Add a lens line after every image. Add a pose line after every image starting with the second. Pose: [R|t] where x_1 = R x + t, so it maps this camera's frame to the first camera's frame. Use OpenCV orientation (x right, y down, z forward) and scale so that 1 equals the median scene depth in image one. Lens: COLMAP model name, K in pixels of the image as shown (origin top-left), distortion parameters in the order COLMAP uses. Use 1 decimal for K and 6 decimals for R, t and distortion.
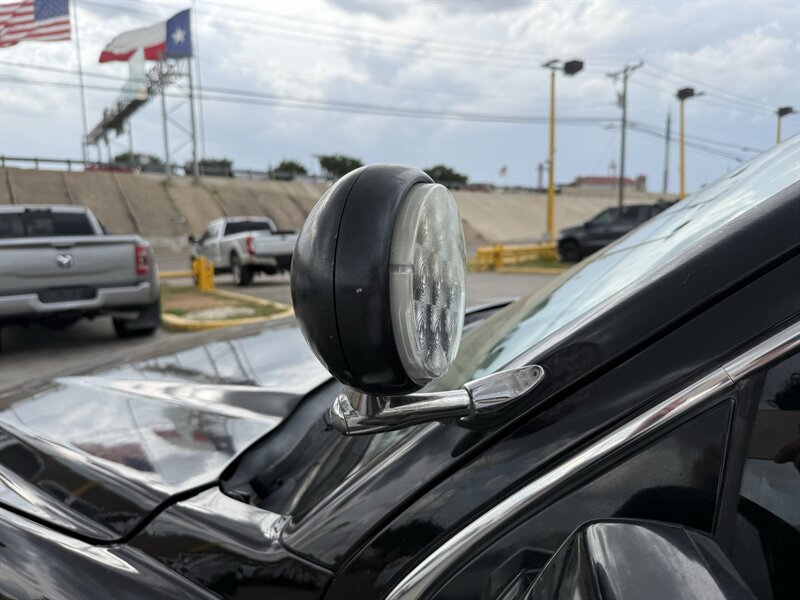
lens RADIAL K [[572.5, 0, 417.6], [0, 572.5, 297.7], [0, 0, 1]] dist [-0.006084, 0.000268]
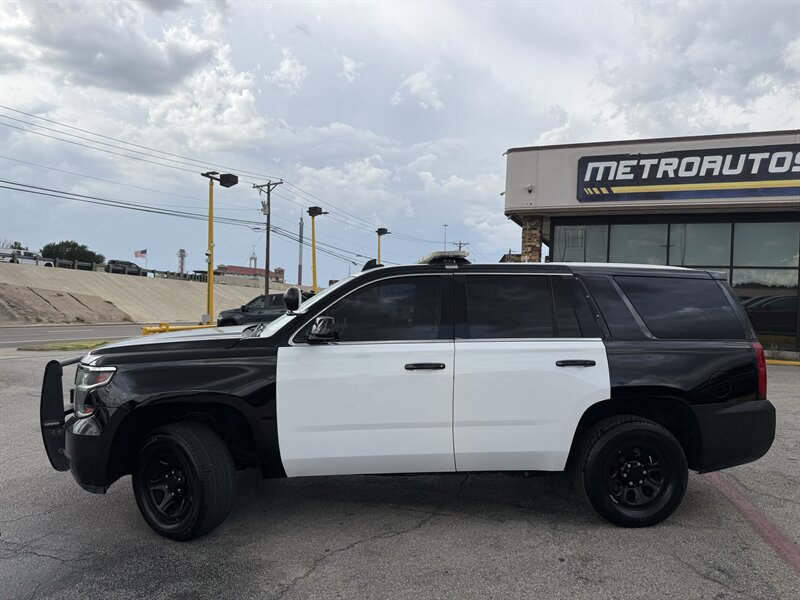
lens RADIAL K [[557.4, 0, 428.0], [0, 557.4, 310.5], [0, 0, 1]] dist [0.038134, -0.052317]
pose [[0.807136, 0.026074, 0.589789, -0.040265], [0.051408, 0.992125, -0.114214, 0.015049], [-0.588122, 0.122506, 0.799440, -0.083106]]
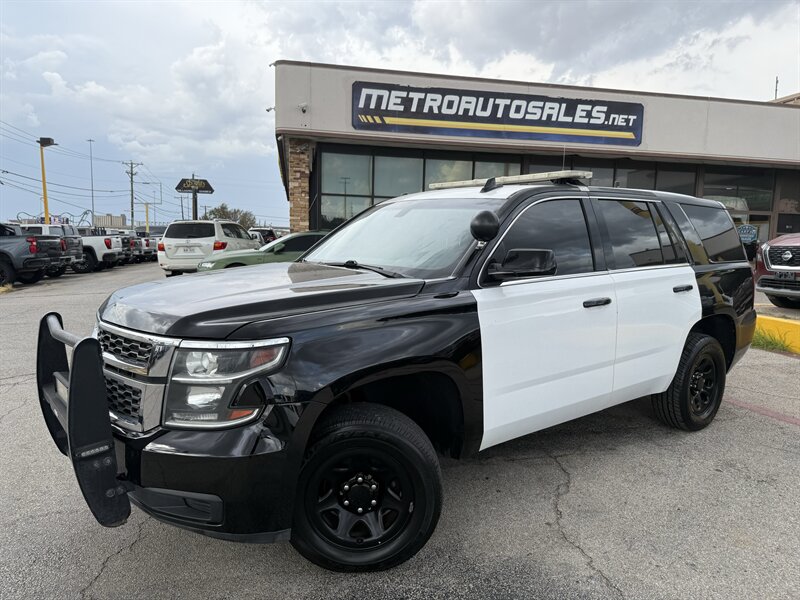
lens RADIAL K [[549.4, 0, 417.5], [0, 549.4, 302.5], [0, 0, 1]] dist [0.066242, -0.070010]
pose [[0.374358, -0.086578, 0.923234, -0.074768], [0.118739, 0.991911, 0.044871, 0.006297], [-0.919651, 0.092826, 0.381610, -0.009039]]
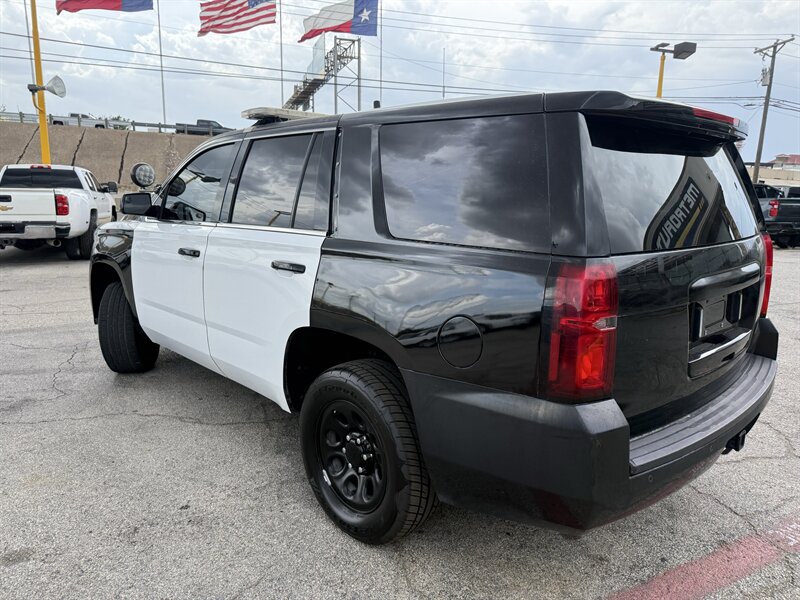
lens RADIAL K [[585.8, 0, 432.6], [0, 585.8, 299.0], [0, 0, 1]] dist [0.039204, -0.038635]
pose [[0.959037, 0.091425, -0.268124, 0.080735], [-0.080563, 0.995431, 0.051260, 0.013351], [0.271585, -0.027559, 0.962020, -0.080621]]
